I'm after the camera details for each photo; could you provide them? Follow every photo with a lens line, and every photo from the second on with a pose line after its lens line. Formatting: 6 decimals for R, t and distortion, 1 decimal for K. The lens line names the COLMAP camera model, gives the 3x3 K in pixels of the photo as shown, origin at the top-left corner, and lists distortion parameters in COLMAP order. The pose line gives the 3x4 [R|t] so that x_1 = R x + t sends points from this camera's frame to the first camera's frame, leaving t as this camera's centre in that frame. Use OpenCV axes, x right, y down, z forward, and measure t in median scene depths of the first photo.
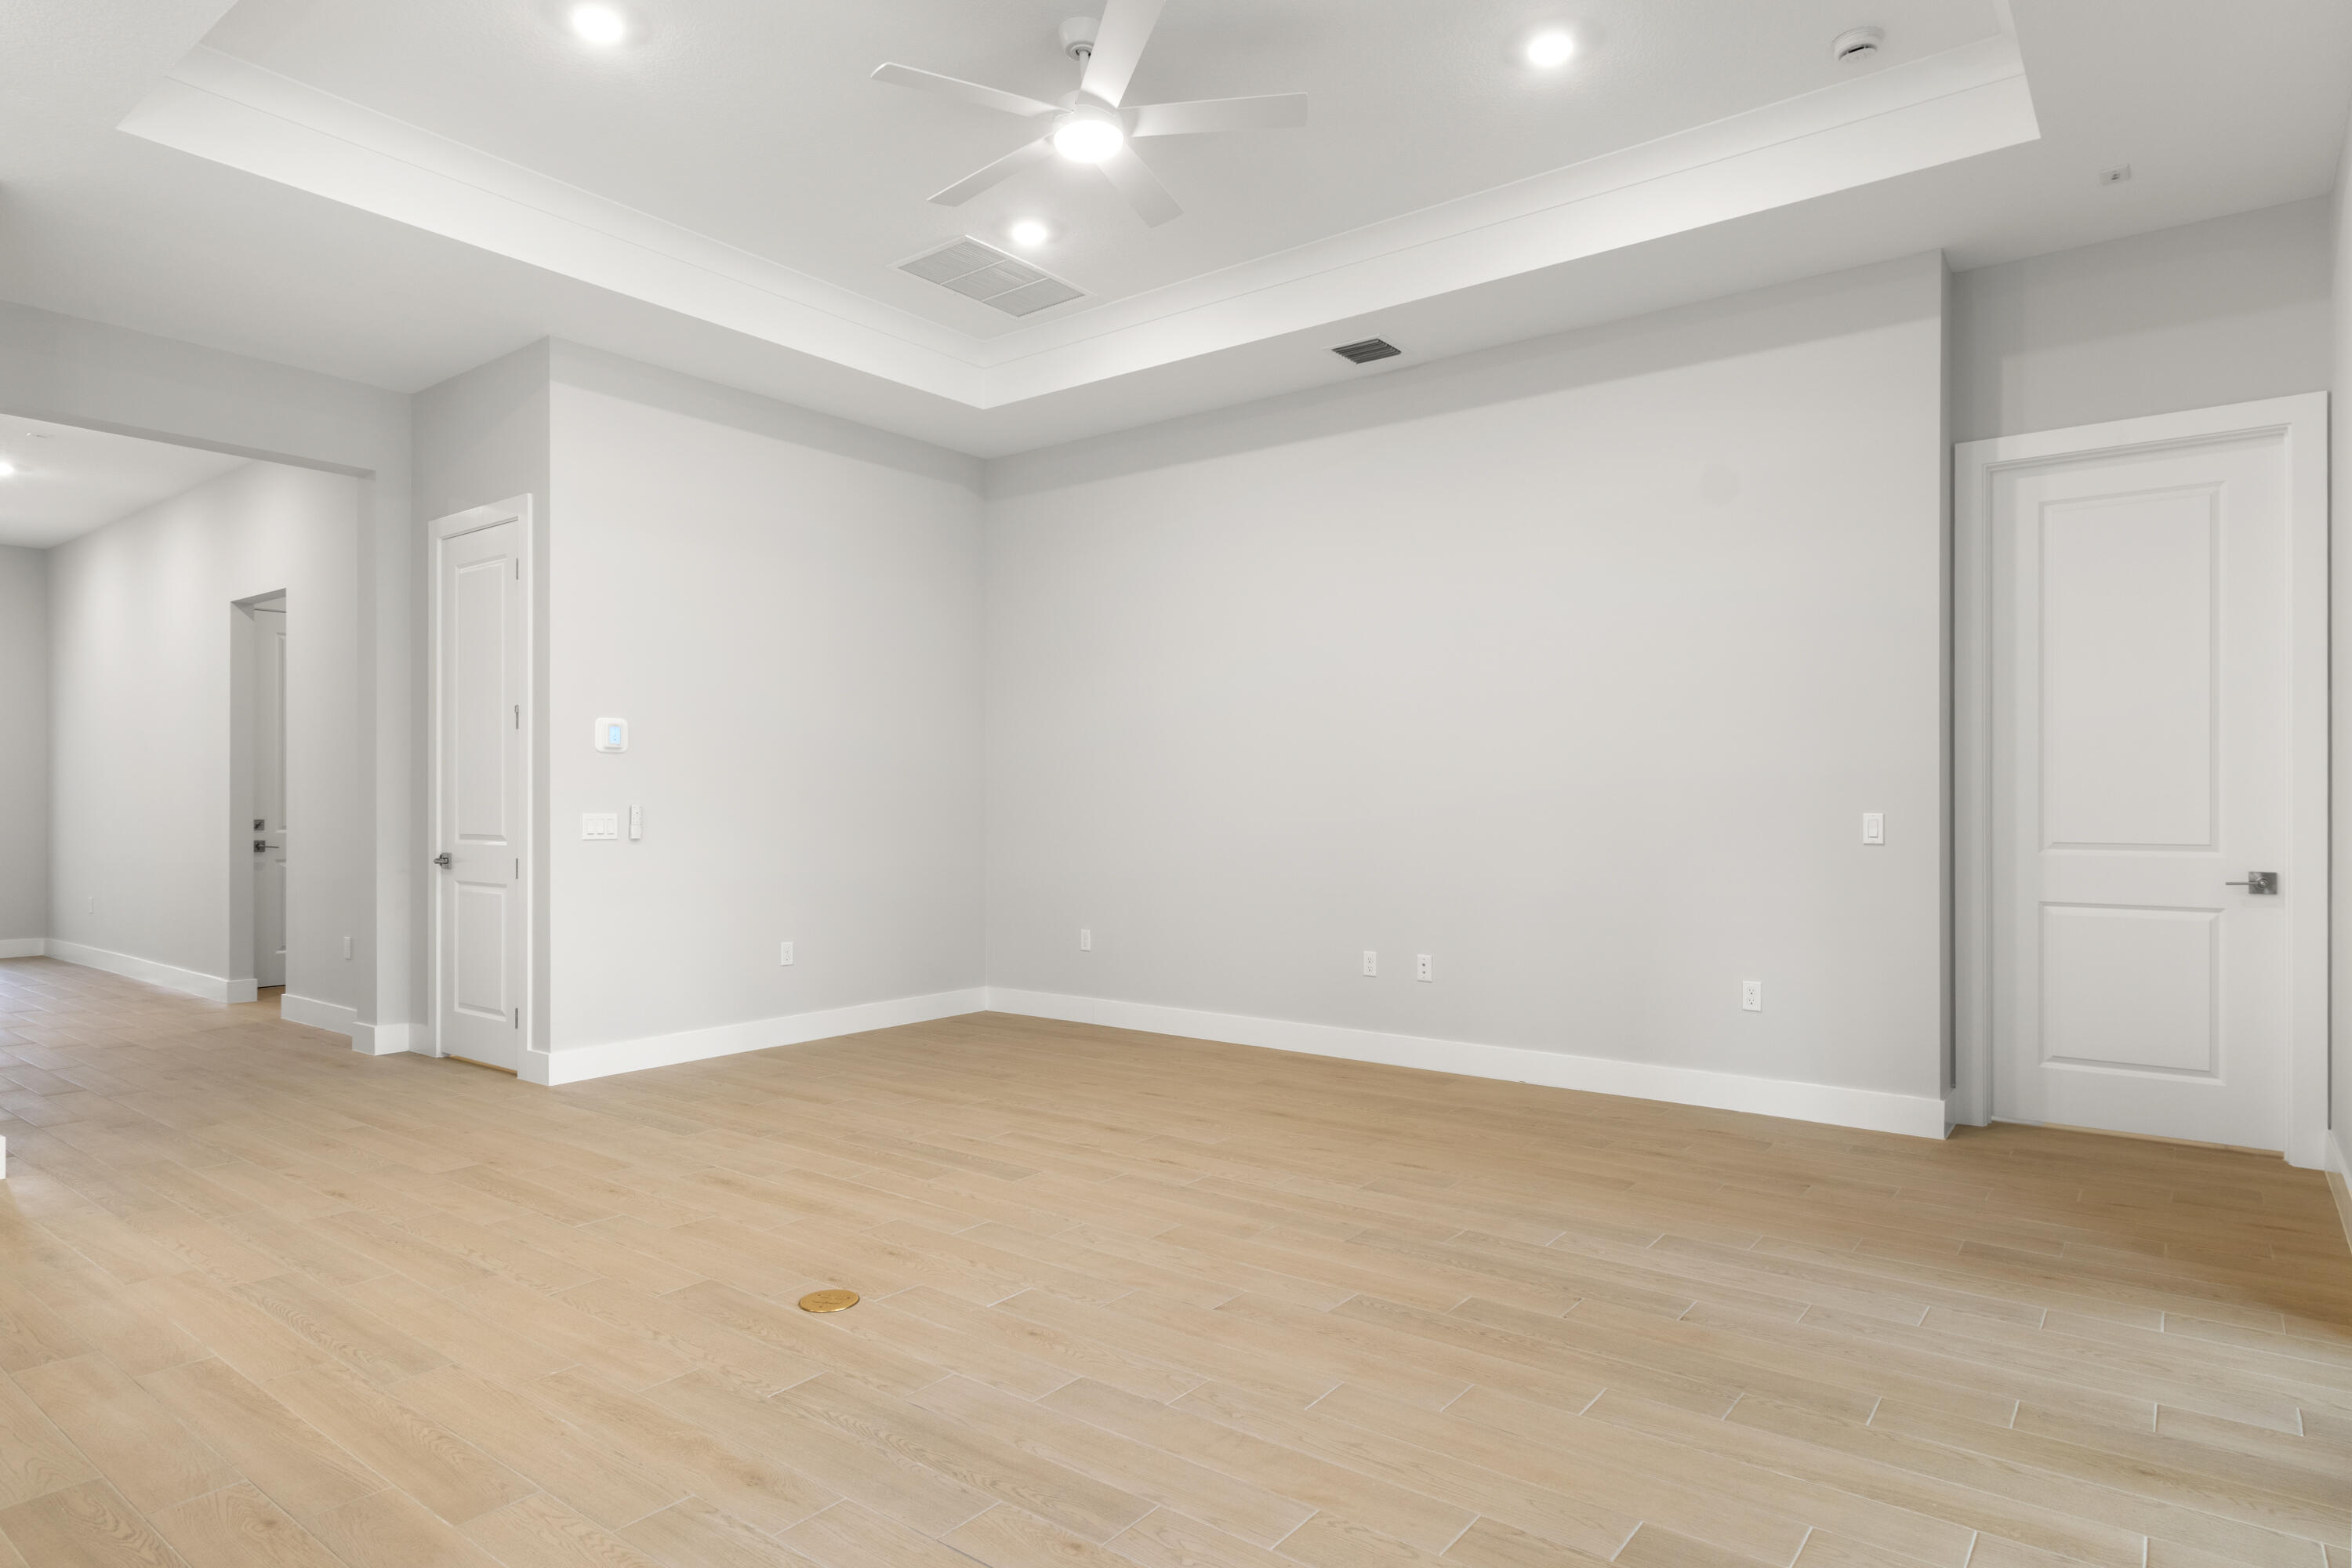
lens RADIAL K [[1299.1, 0, 1176.0], [0, 1299.1, 784.0], [0, 0, 1]] dist [0.000086, 0.000407]
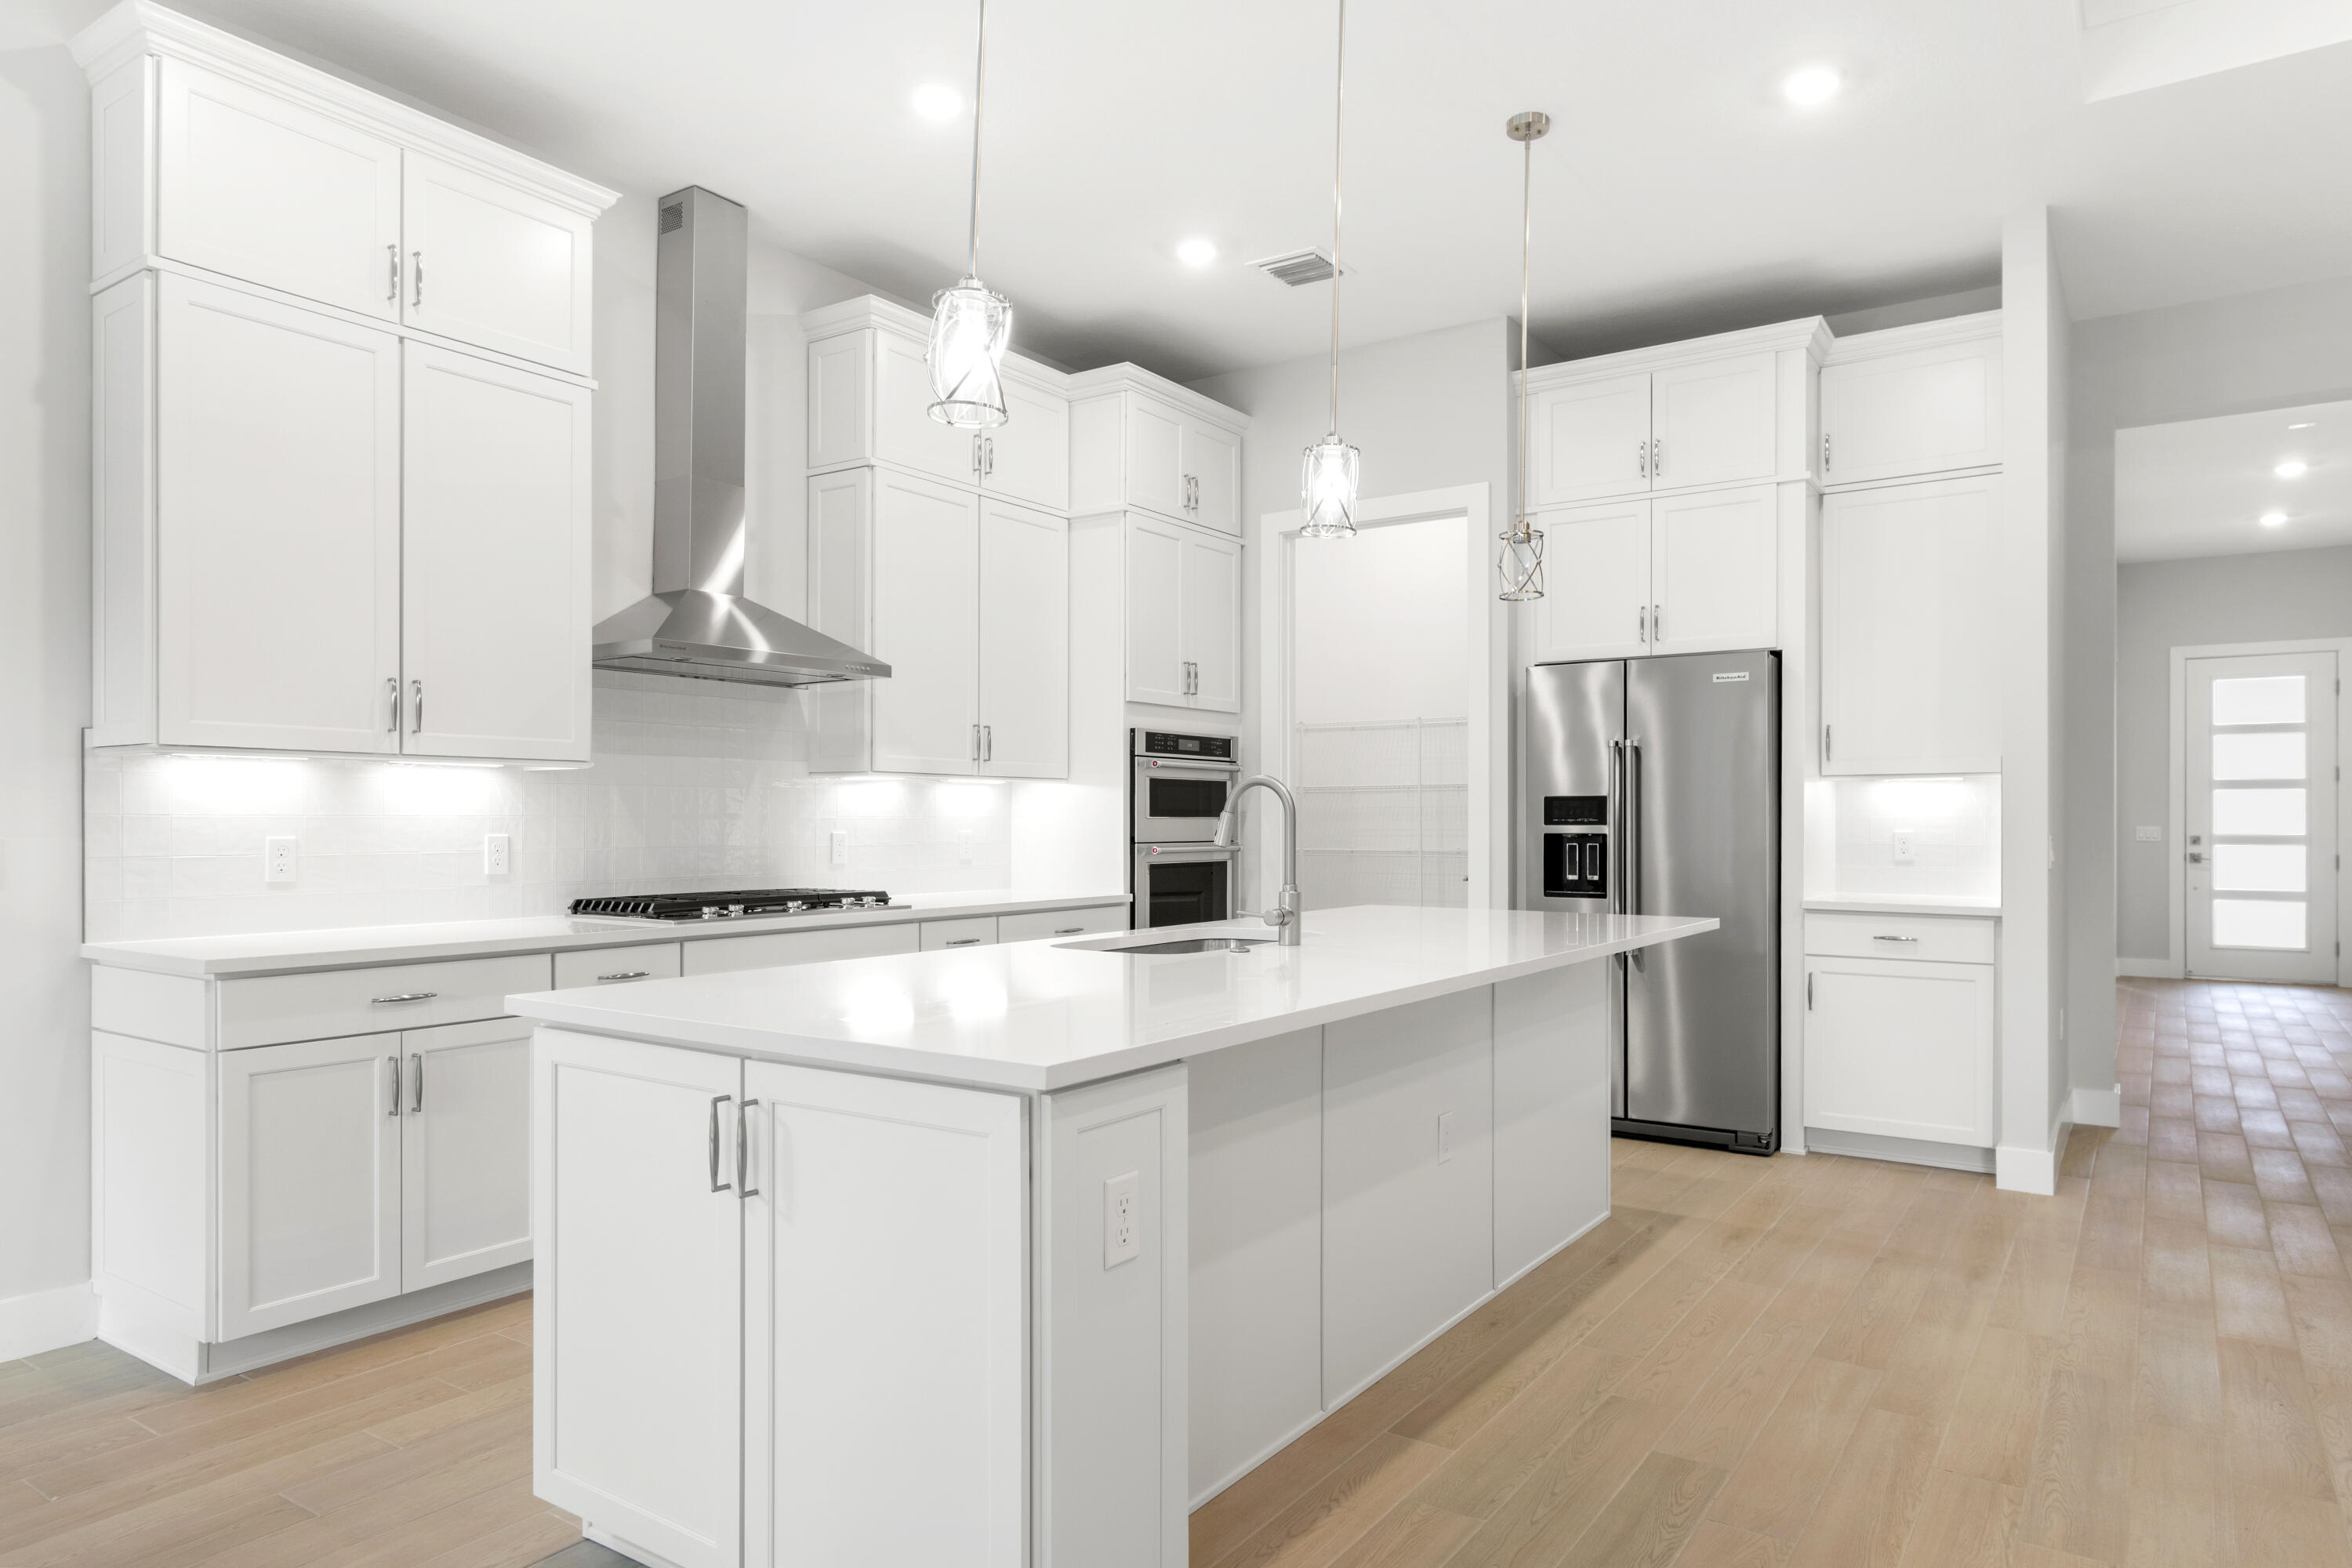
lens RADIAL K [[1419.1, 0, 1221.1], [0, 1419.1, 816.4], [0, 0, 1]] dist [-0.002148, -0.000304]
pose [[0.065157, -0.001780, -0.997873, 0.240035], [0.013306, 0.999911, -0.000915, 0.003267], [0.997786, -0.013218, 0.065175, 0.441640]]
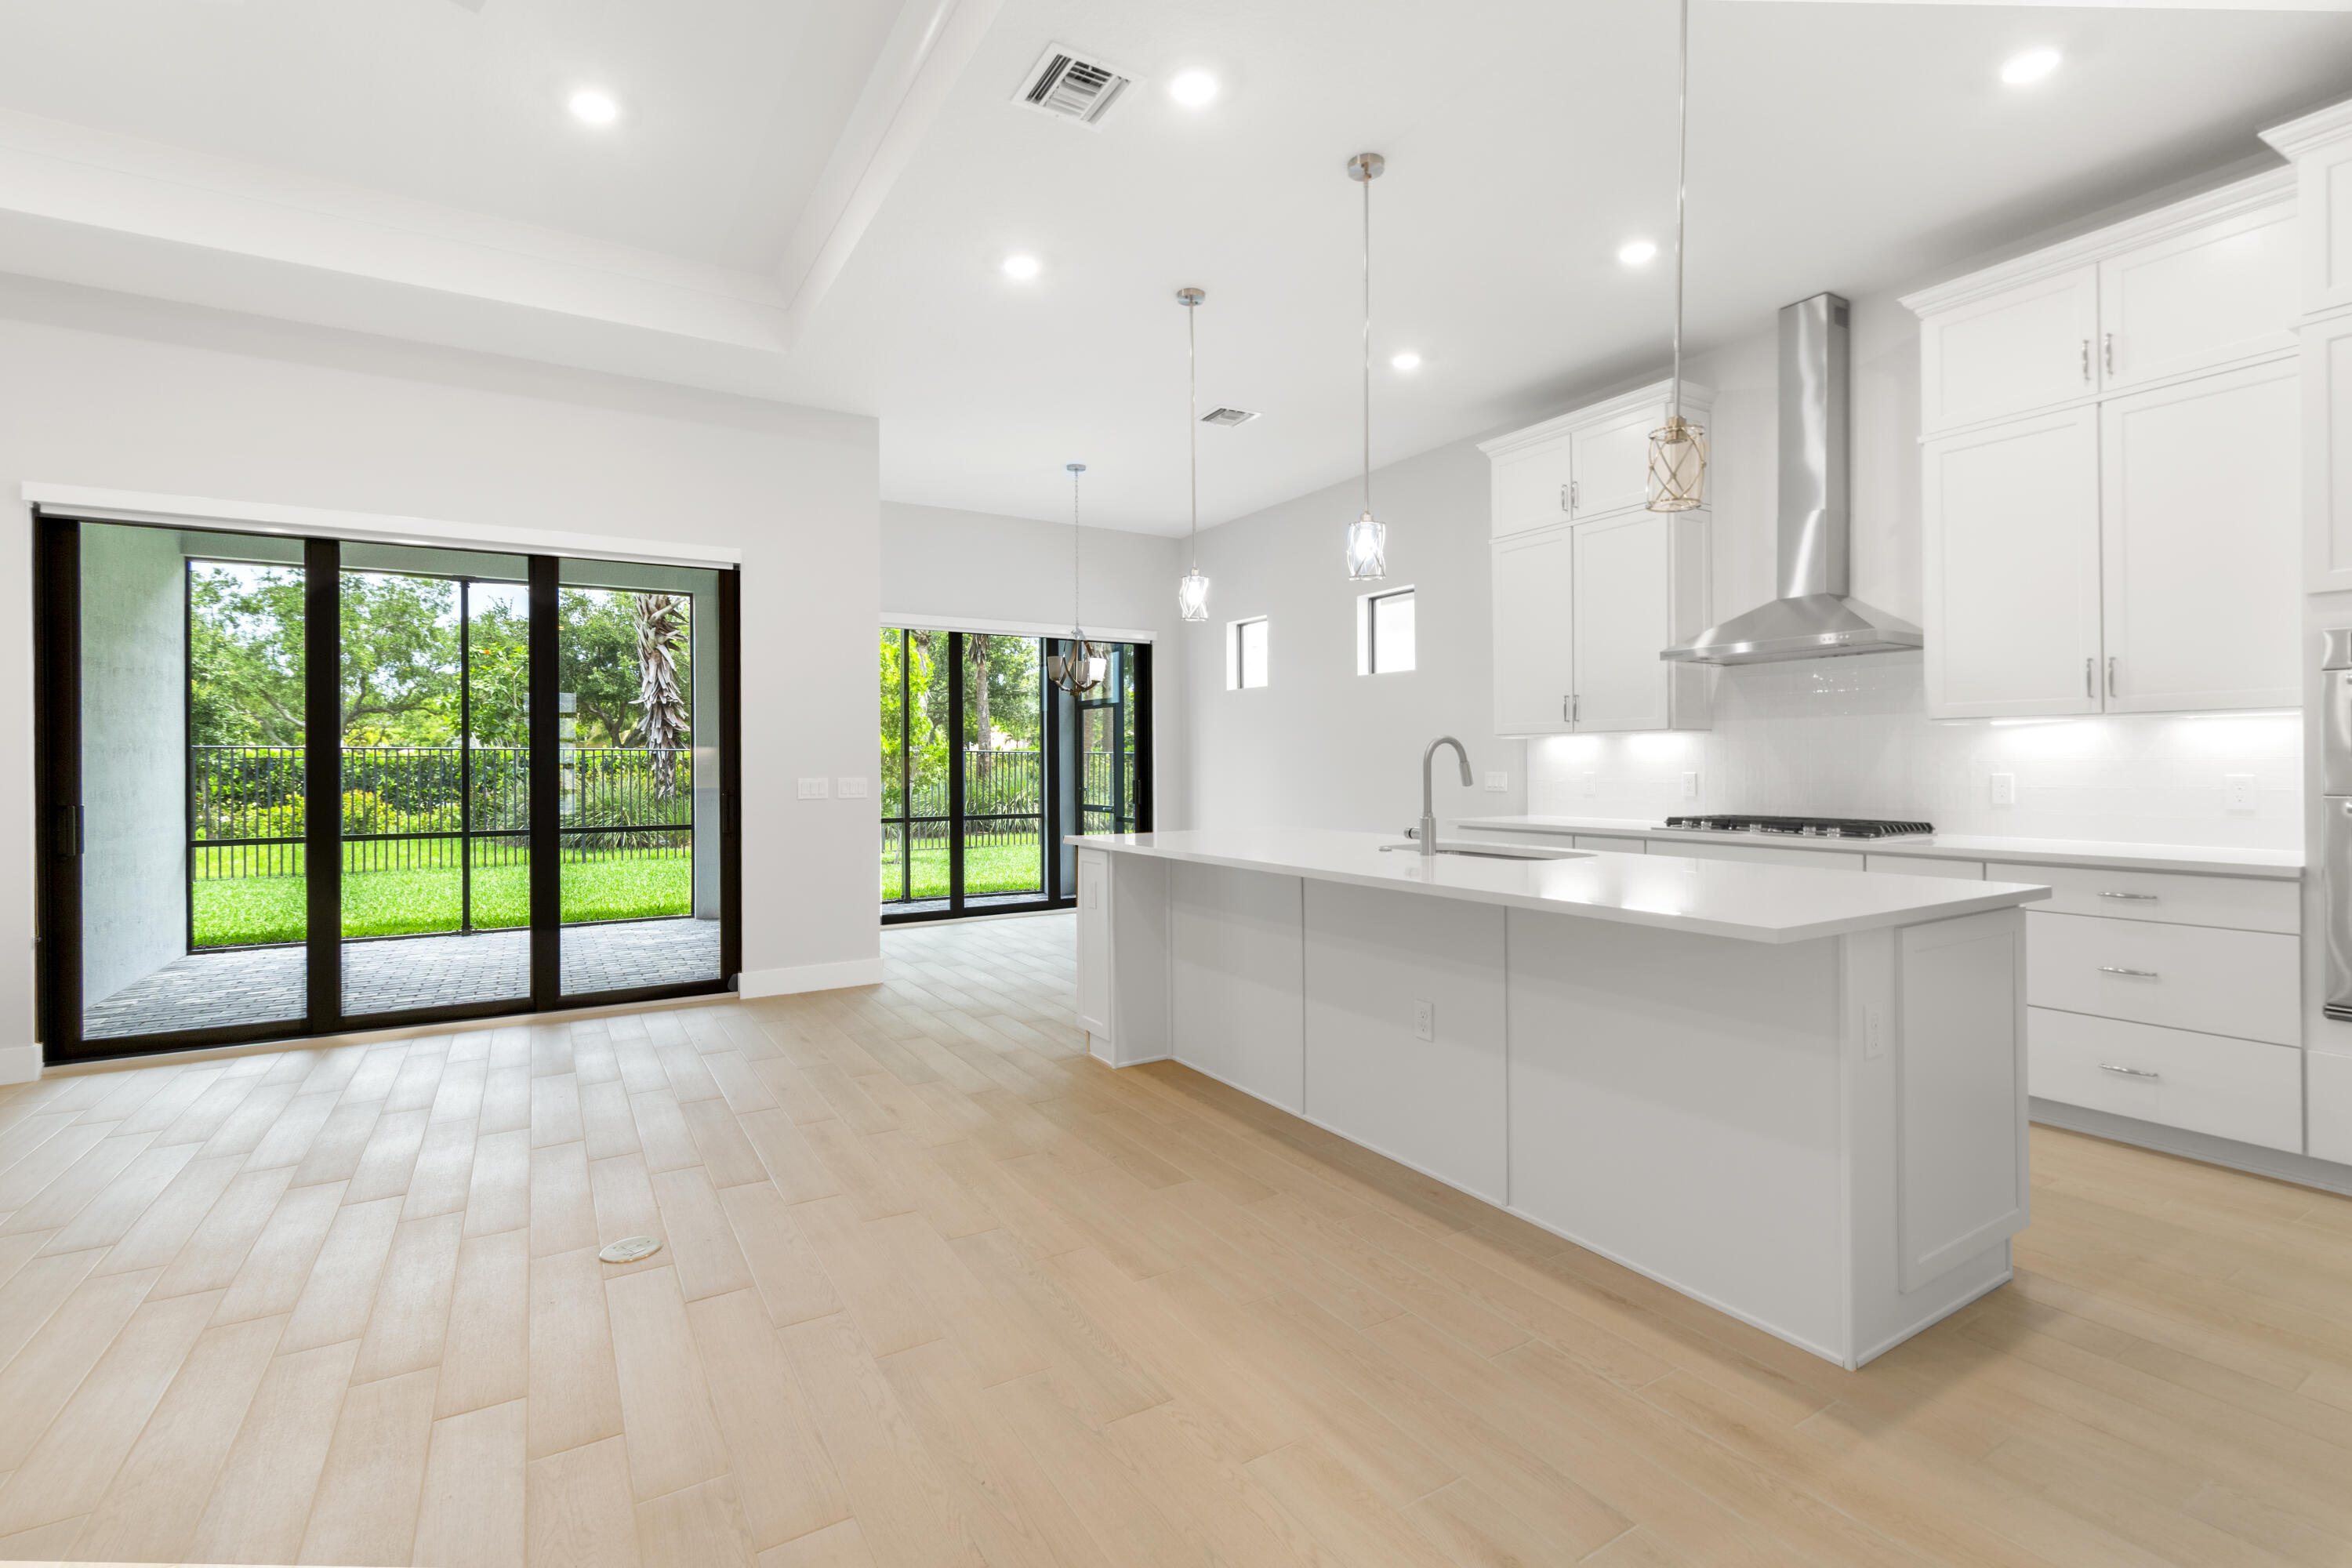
lens RADIAL K [[1061.8, 0, 1178.7], [0, 1061.8, 760.7], [0, 0, 1]] dist [-0.000389, -0.000329]
pose [[-0.932360, 0.008734, 0.361425, -1.134783], [0.003335, 0.999873, -0.015559, 0.016505], [-0.361515, -0.013301, -0.932271, 1.881943]]
